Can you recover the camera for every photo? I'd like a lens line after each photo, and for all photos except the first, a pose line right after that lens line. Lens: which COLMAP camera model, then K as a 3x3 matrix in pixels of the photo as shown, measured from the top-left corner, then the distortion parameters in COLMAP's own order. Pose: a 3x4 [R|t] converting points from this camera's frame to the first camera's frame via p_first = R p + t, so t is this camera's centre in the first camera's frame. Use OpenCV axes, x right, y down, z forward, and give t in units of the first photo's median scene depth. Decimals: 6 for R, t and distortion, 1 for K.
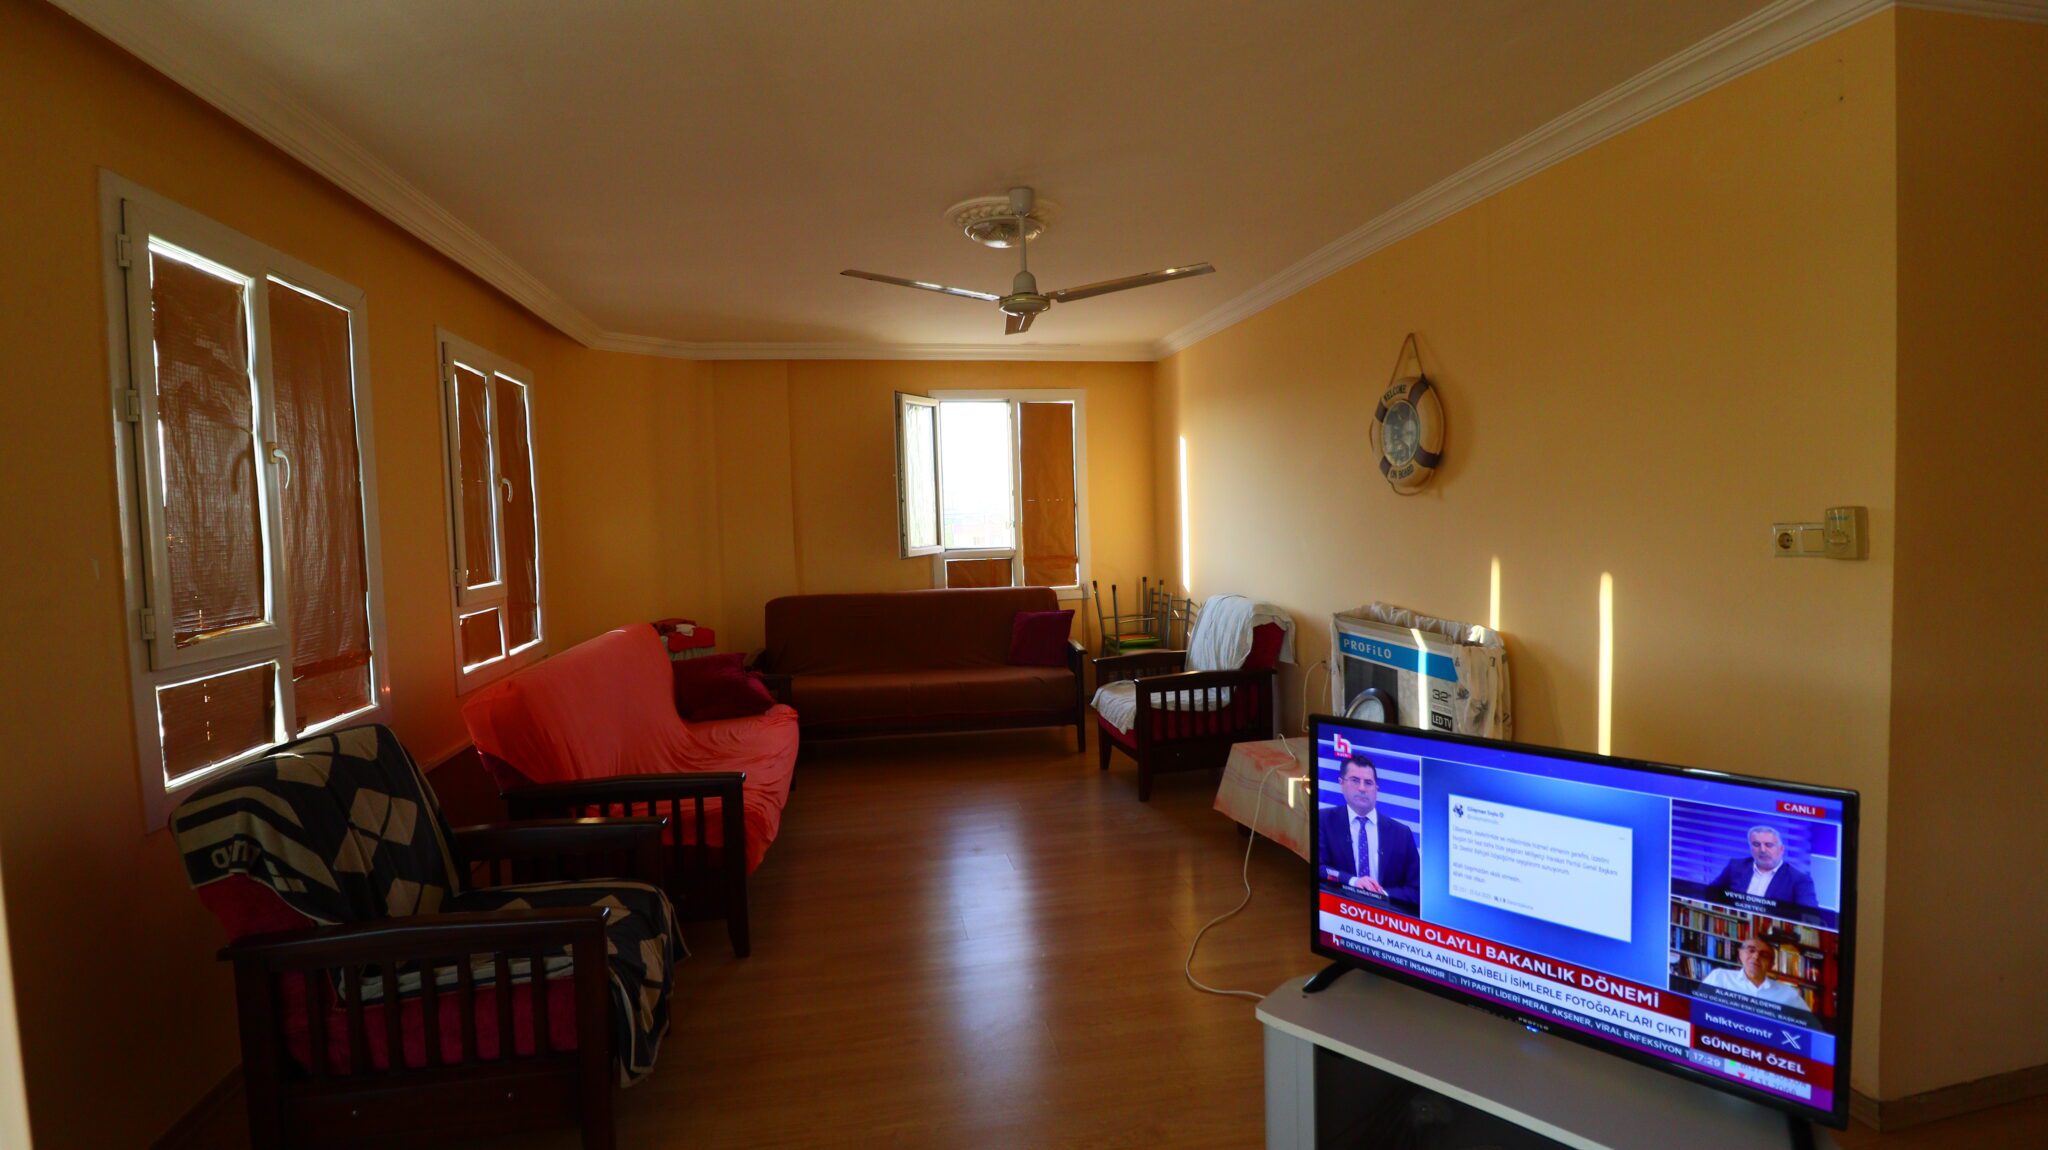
lens RADIAL K [[941.8, 0, 1033.6], [0, 941.8, 577.0], [0, 0, 1]] dist [-0.000856, -0.012349]
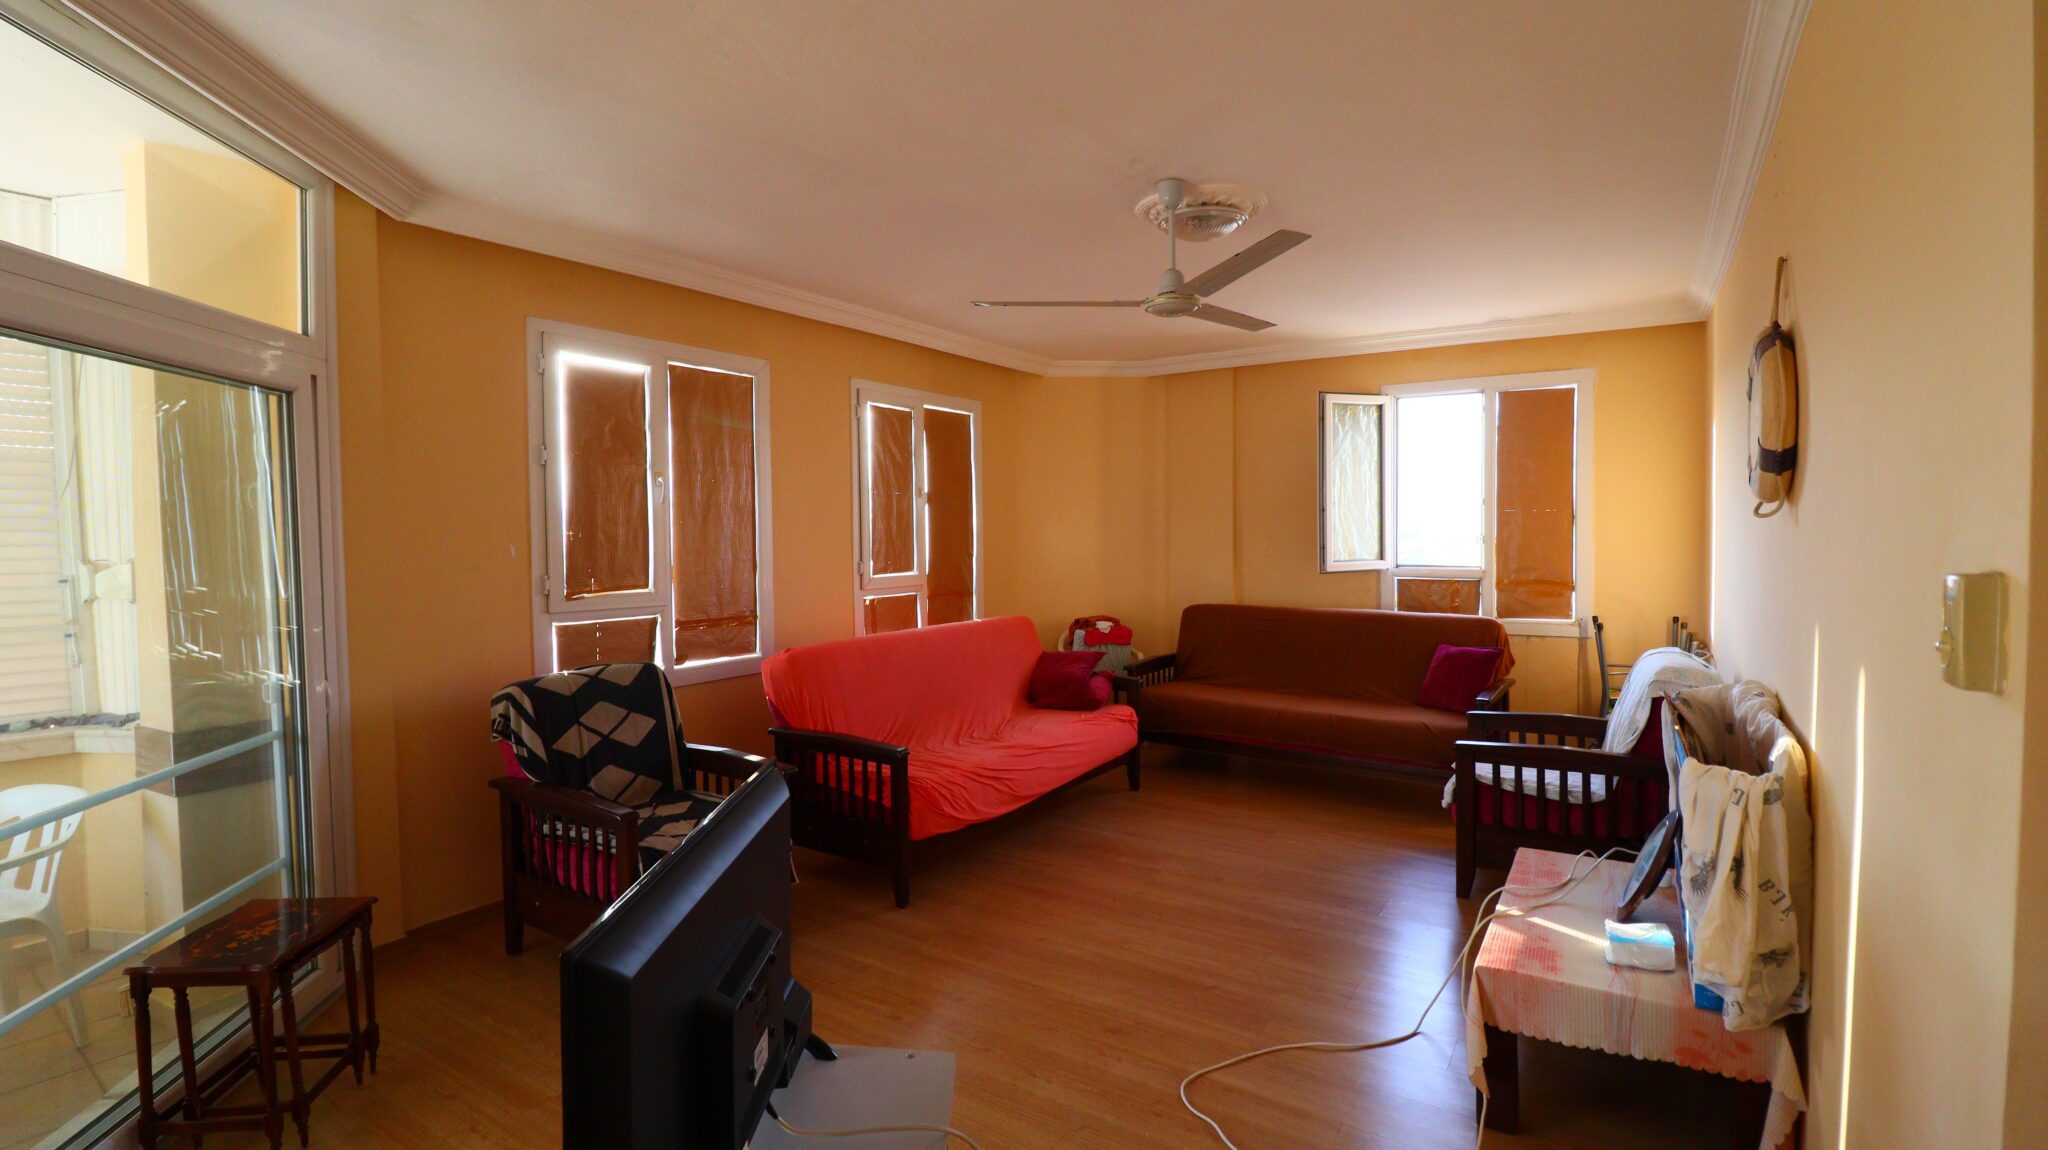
lens RADIAL K [[941.8, 0, 988.1], [0, 941.8, 573.4], [0, 0, 1]] dist [-0.000856, -0.012349]
pose [[0.717472, 0.056832, -0.694265, 0.362252], [-0.060690, 0.997976, 0.018974, -0.023025], [0.693939, 0.028522, 0.719469, 0.152949]]
